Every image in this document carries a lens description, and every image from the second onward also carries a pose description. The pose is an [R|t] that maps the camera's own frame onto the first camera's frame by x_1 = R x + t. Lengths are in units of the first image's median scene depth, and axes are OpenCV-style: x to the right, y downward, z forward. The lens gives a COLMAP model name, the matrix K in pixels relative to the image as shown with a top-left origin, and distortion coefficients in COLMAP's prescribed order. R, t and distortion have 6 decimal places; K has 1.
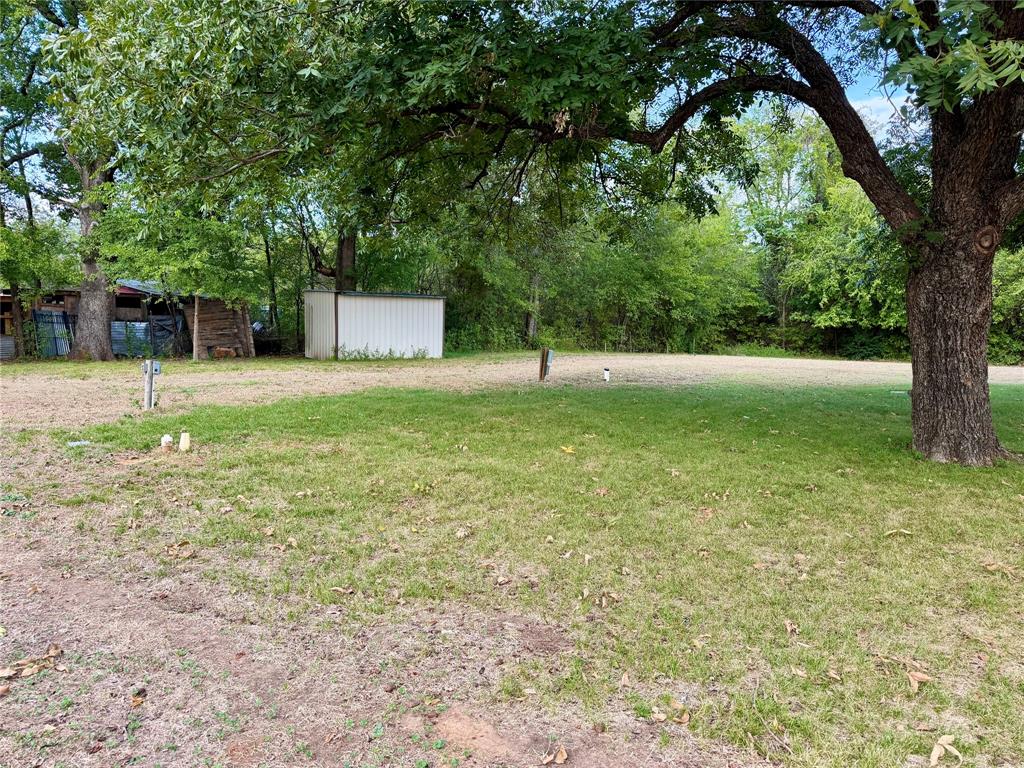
lens RADIAL K [[724.7, 0, 512.0], [0, 724.7, 384.0], [0, 0, 1]] dist [0.117199, -0.126827]
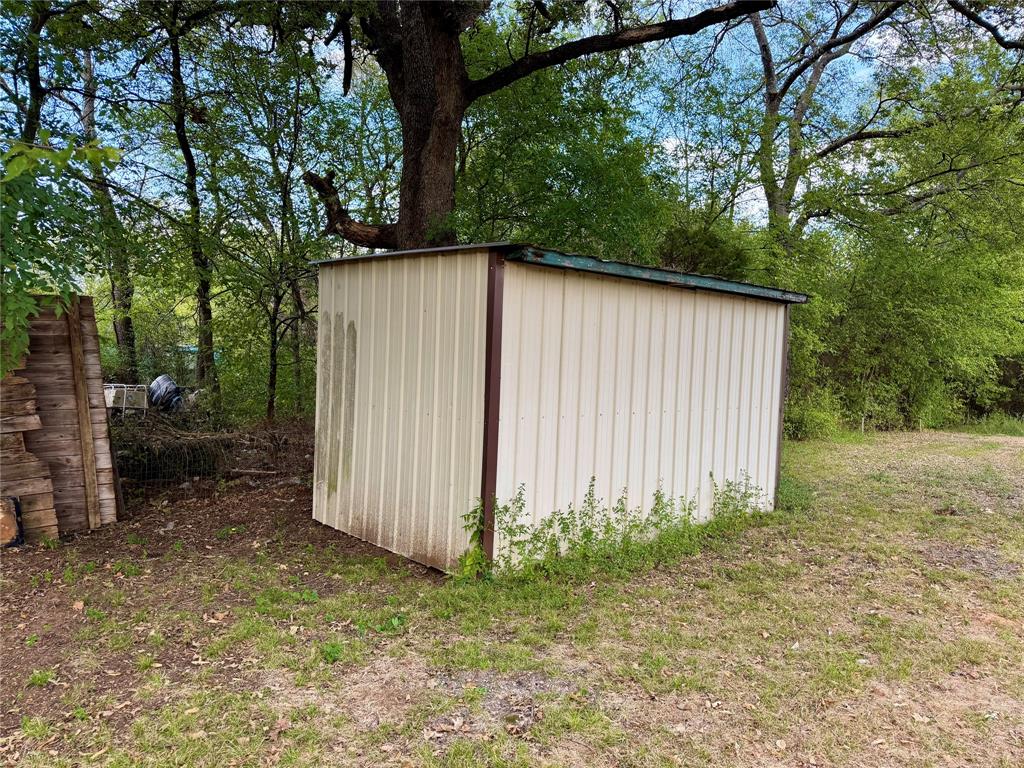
lens RADIAL K [[724.7, 0, 512.0], [0, 724.7, 384.0], [0, 0, 1]] dist [0.117199, -0.126827]
pose [[0.997747, 0.008218, 0.066577, -0.230961], [-0.004045, 0.998032, -0.062573, -0.069336], [-0.066960, 0.062163, 0.995817, 0.733897]]
